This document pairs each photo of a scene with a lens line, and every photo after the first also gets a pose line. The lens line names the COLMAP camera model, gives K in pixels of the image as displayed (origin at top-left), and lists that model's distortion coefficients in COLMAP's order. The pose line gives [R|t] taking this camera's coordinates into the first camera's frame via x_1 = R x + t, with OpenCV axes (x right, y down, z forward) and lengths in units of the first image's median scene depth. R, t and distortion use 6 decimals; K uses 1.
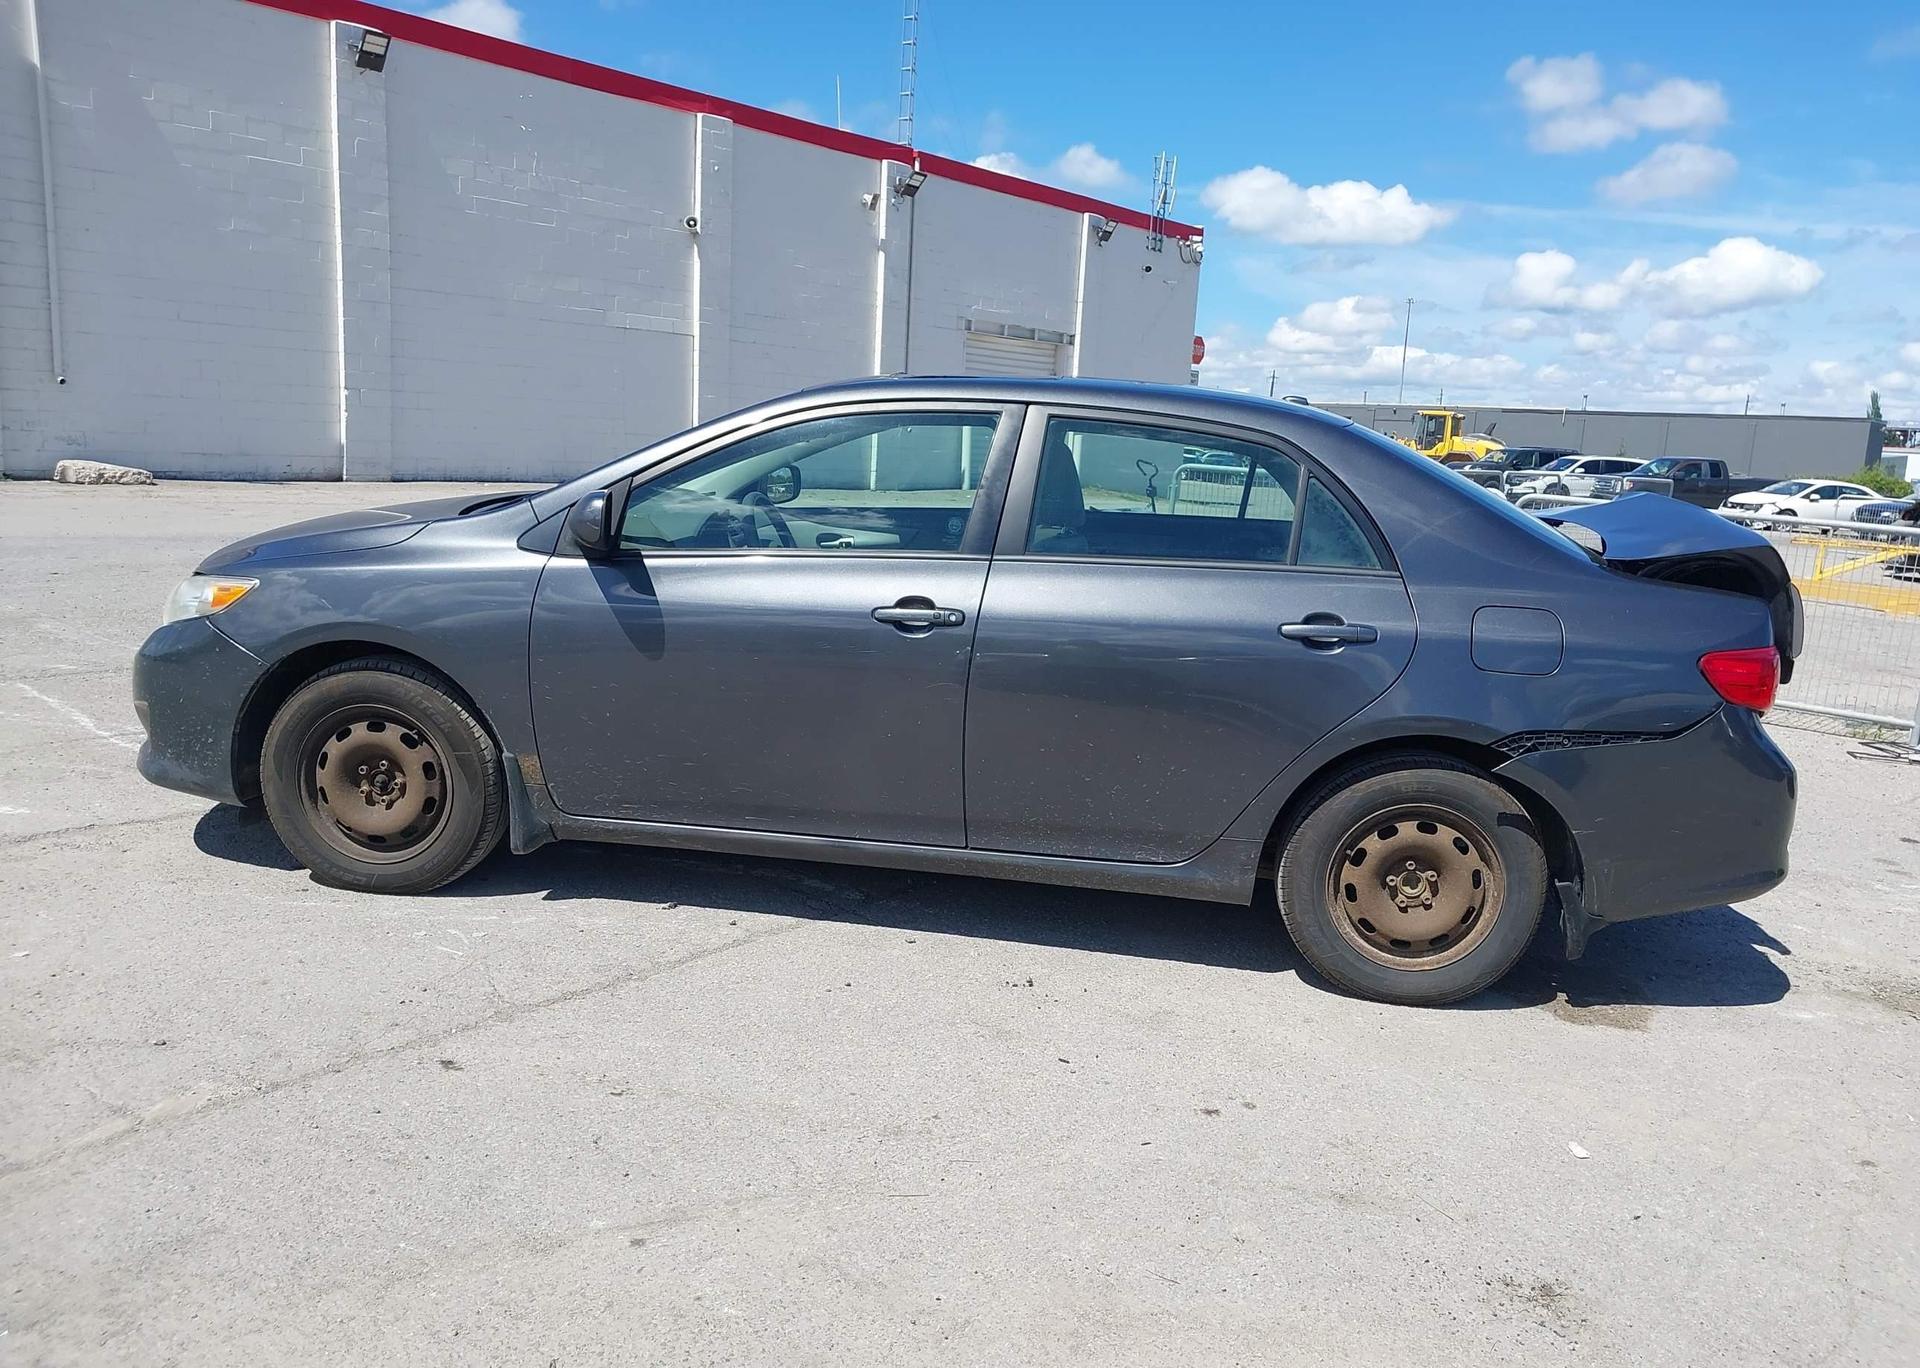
lens RADIAL K [[1523.2, 0, 993.0], [0, 1523.2, 694.3], [0, 0, 1]] dist [0.032287, -0.038054]
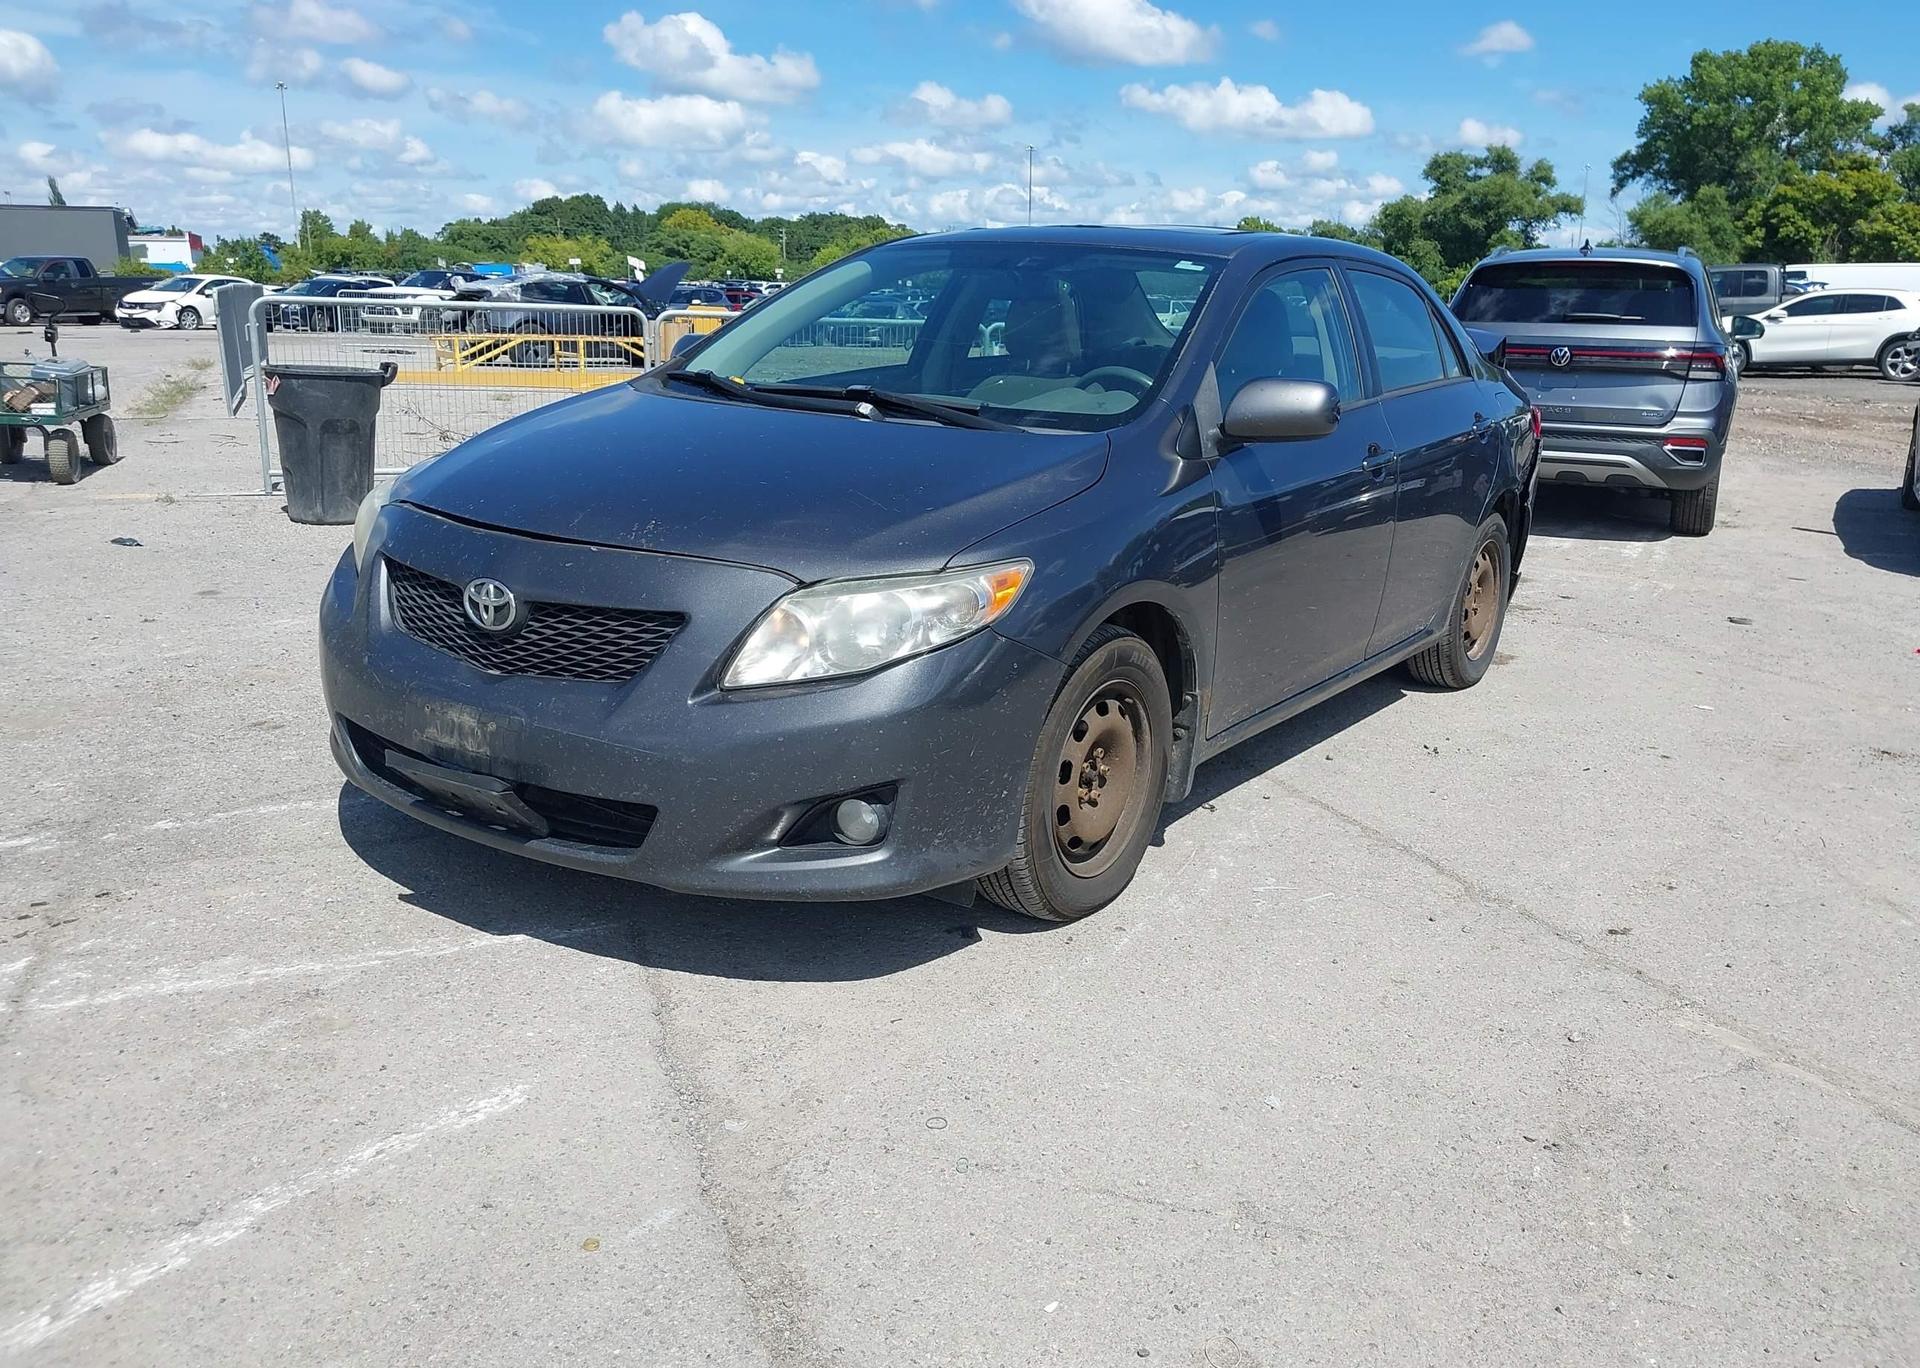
lens RADIAL K [[1523.2, 0, 974.3], [0, 1523.2, 688.3], [0, 0, 1]] dist [0.032287, -0.038054]
pose [[0.486705, -0.272903, 0.829845, -0.107622], [0.164111, 0.961601, 0.219981, -0.017144], [-0.858013, 0.029121, 0.512802, 0.064314]]
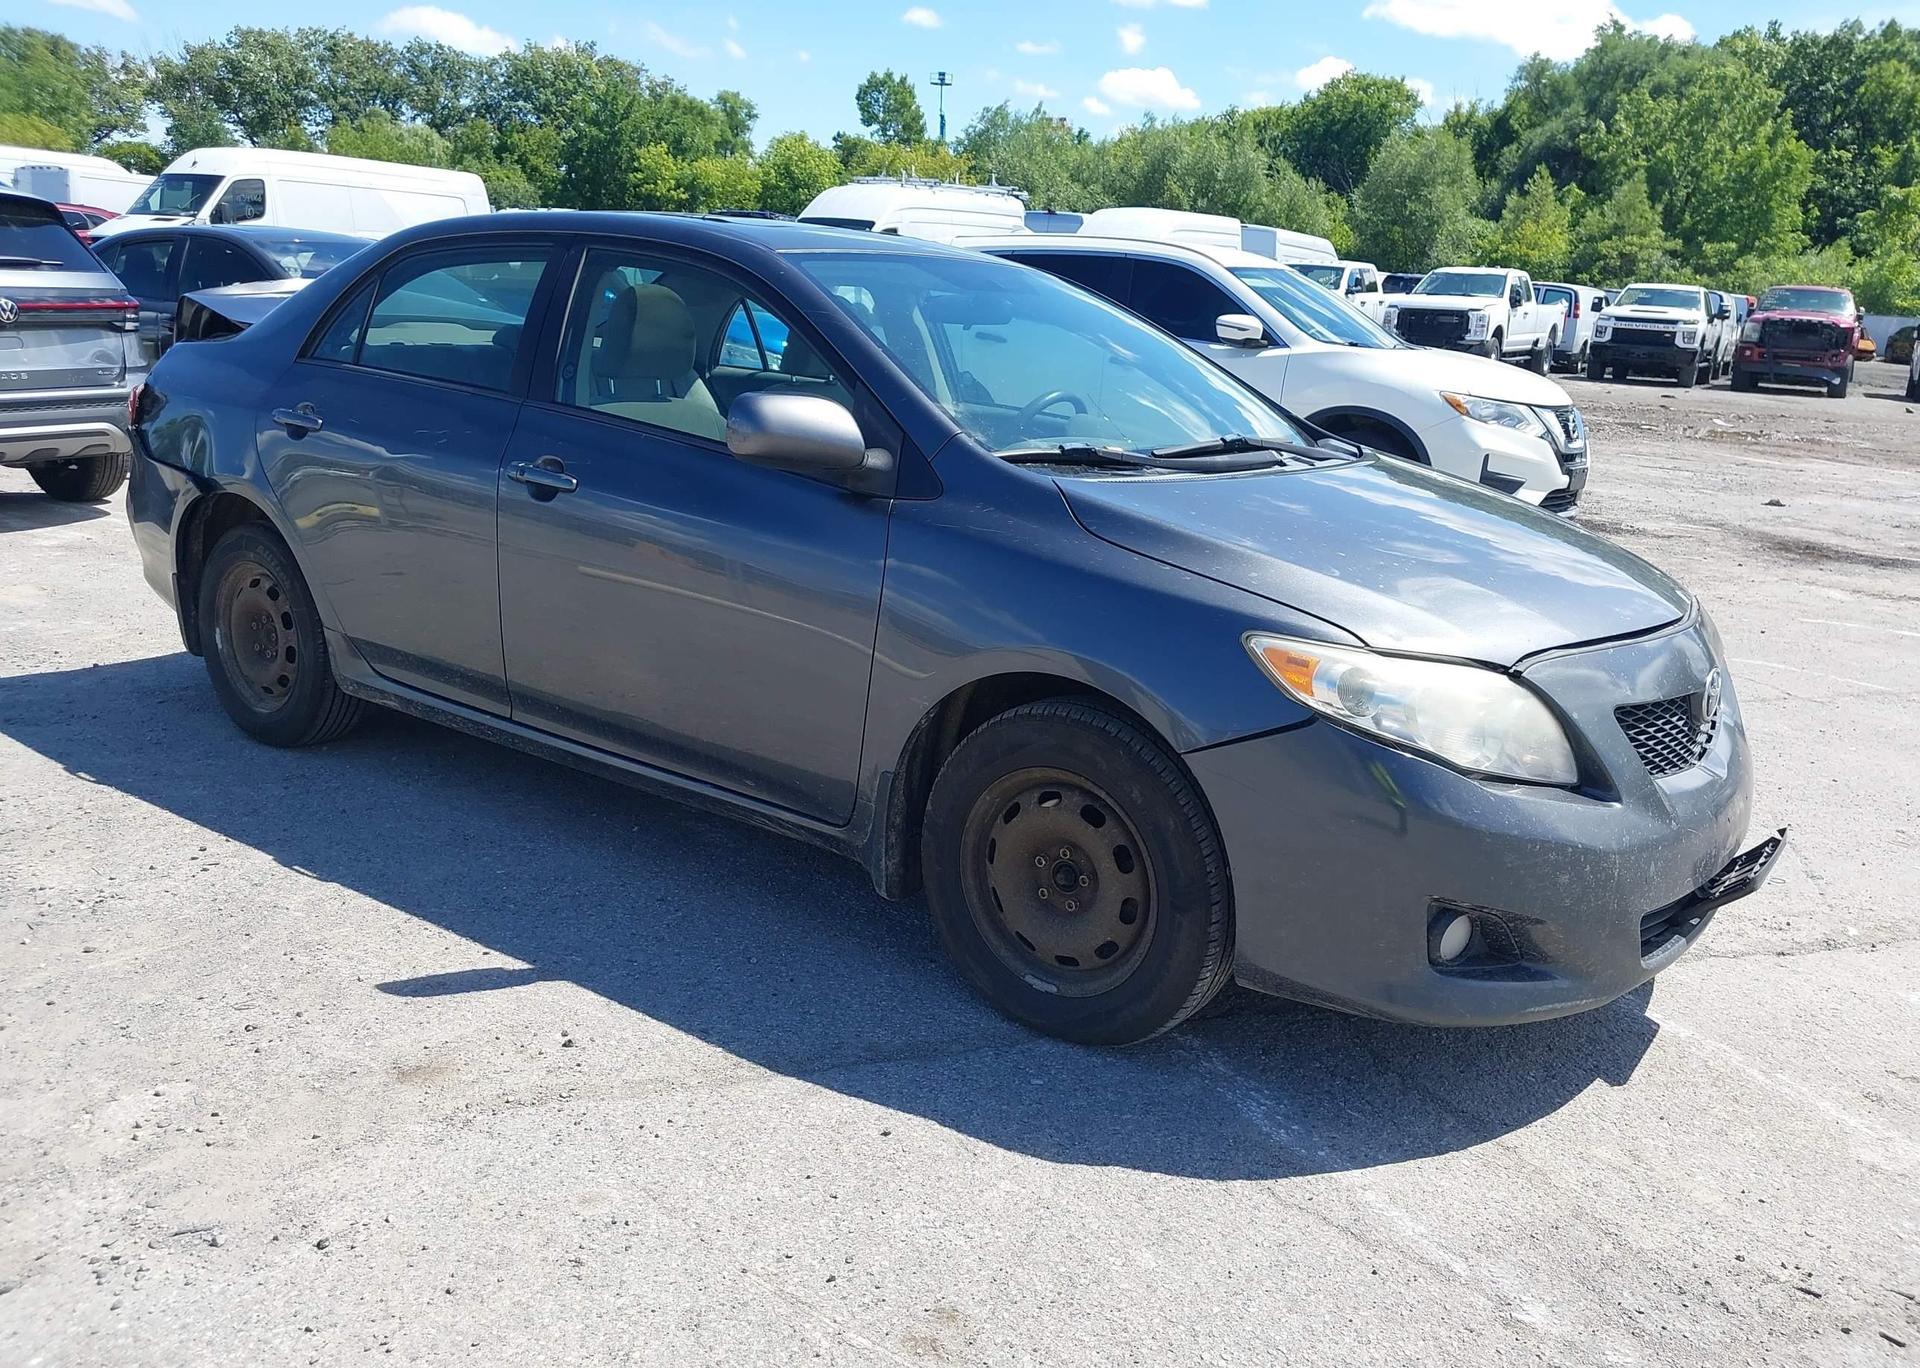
lens RADIAL K [[1523.2, 0, 973.4], [0, 1523.2, 676.0], [0, 0, 1]] dist [0.032287, -0.038054]
pose [[-0.855693, -0.233342, 0.461888, -0.062099], [-0.016323, 0.904293, 0.426601, -0.038931], [-0.517226, 0.357500, -0.777606, 0.191135]]
